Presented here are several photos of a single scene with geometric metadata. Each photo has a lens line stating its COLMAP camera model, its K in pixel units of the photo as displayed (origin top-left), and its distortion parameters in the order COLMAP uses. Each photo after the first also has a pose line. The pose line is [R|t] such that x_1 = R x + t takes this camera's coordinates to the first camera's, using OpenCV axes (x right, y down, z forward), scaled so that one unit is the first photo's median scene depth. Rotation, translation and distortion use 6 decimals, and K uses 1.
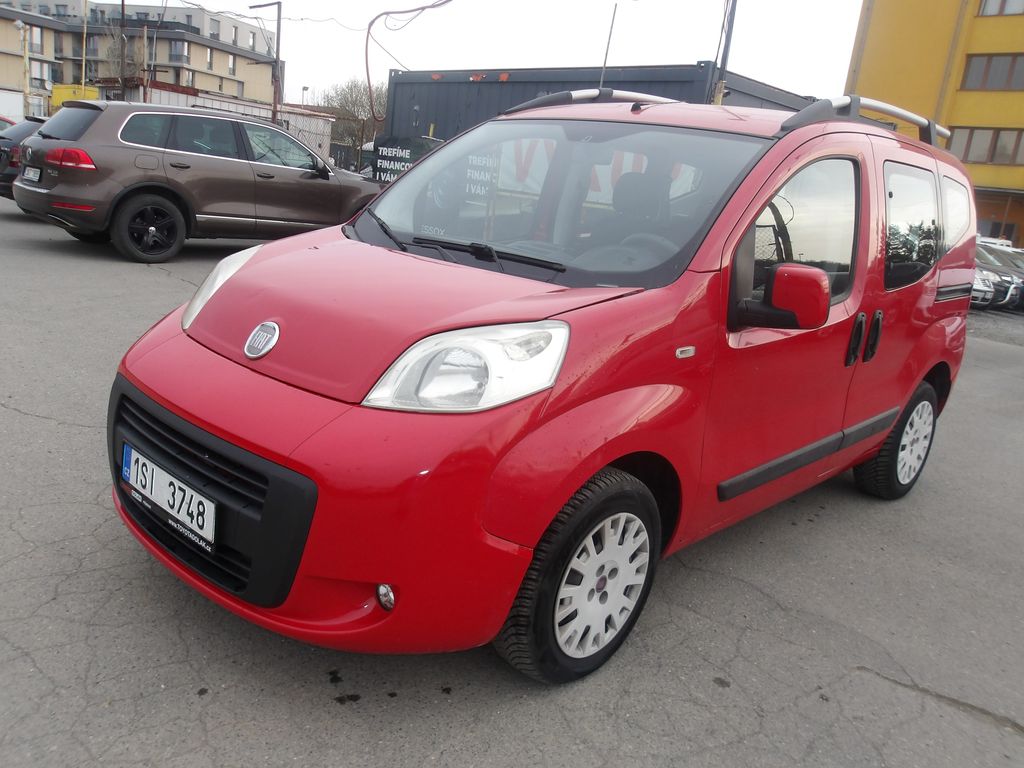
lens RADIAL K [[869.2, 0, 504.0], [0, 869.2, 387.9], [0, 0, 1]] dist [-0.029304, 0.044393]
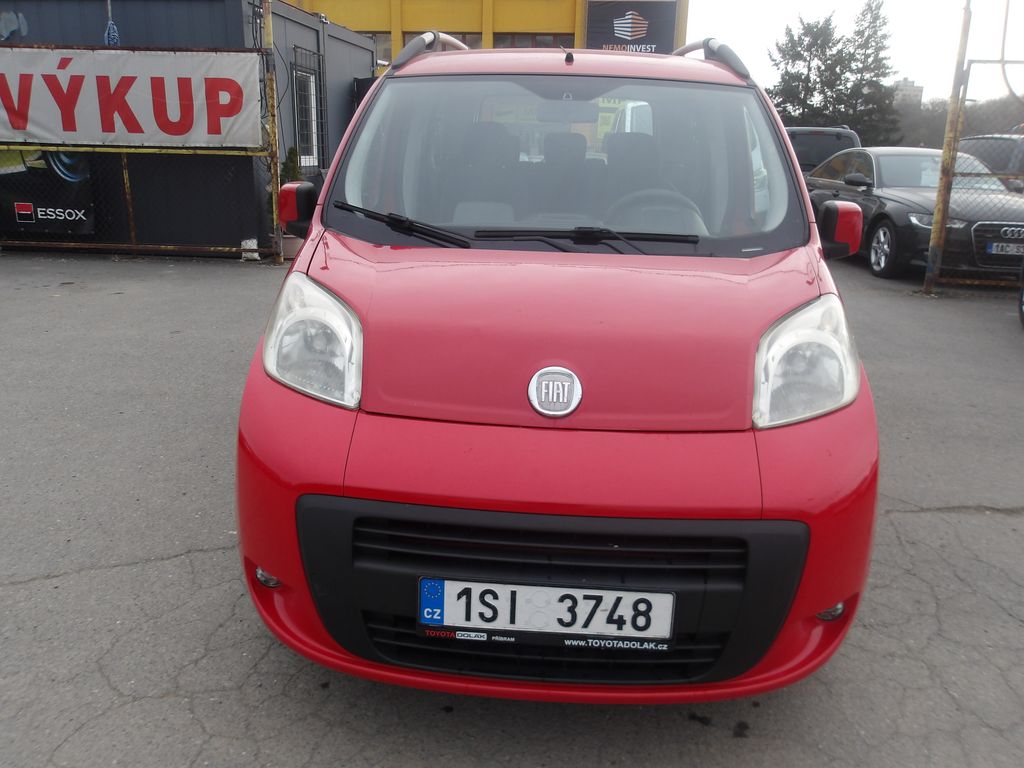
lens RADIAL K [[869.2, 0, 504.0], [0, 869.2, 387.9], [0, 0, 1]] dist [-0.029304, 0.044393]
pose [[0.760223, -0.275040, 0.588569, -0.603242], [0.216118, 0.961430, 0.170131, -0.158503], [-0.612661, -0.002137, 0.790343, 0.296704]]
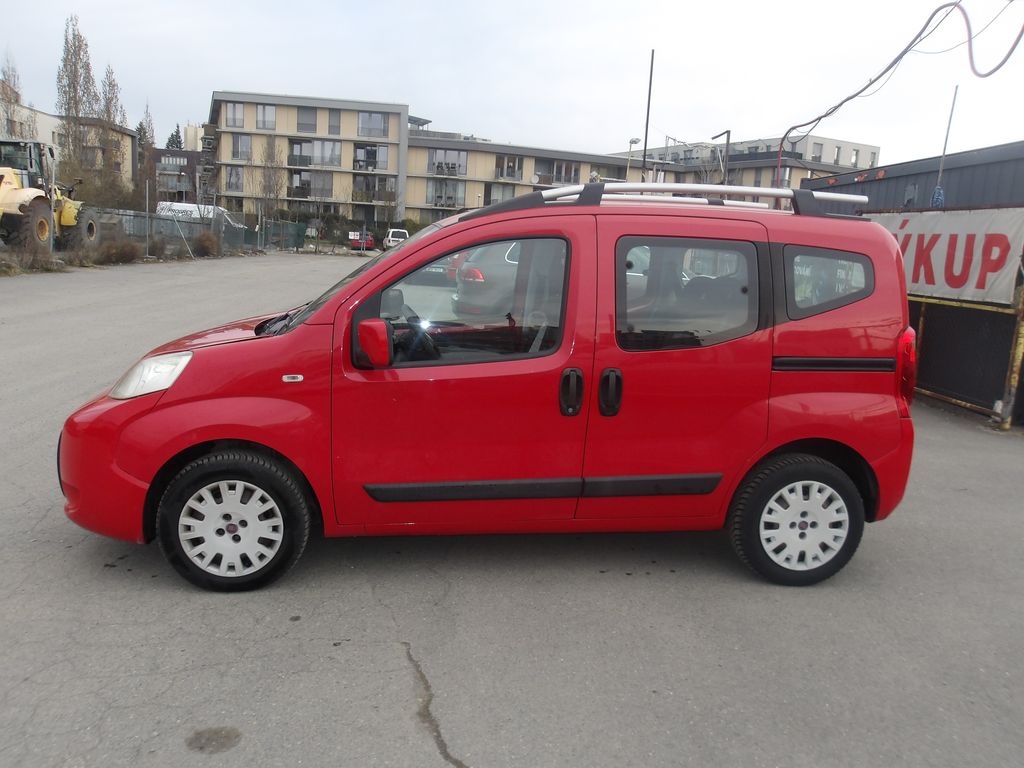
lens RADIAL K [[869.2, 0, 504.0], [0, 869.2, 387.9], [0, 0, 1]] dist [-0.029304, 0.044393]
pose [[0.769352, 0.033251, -0.637959, 1.105401], [-0.115605, 0.989403, -0.087847, 0.048068], [0.628277, 0.141337, 0.765043, 0.083948]]
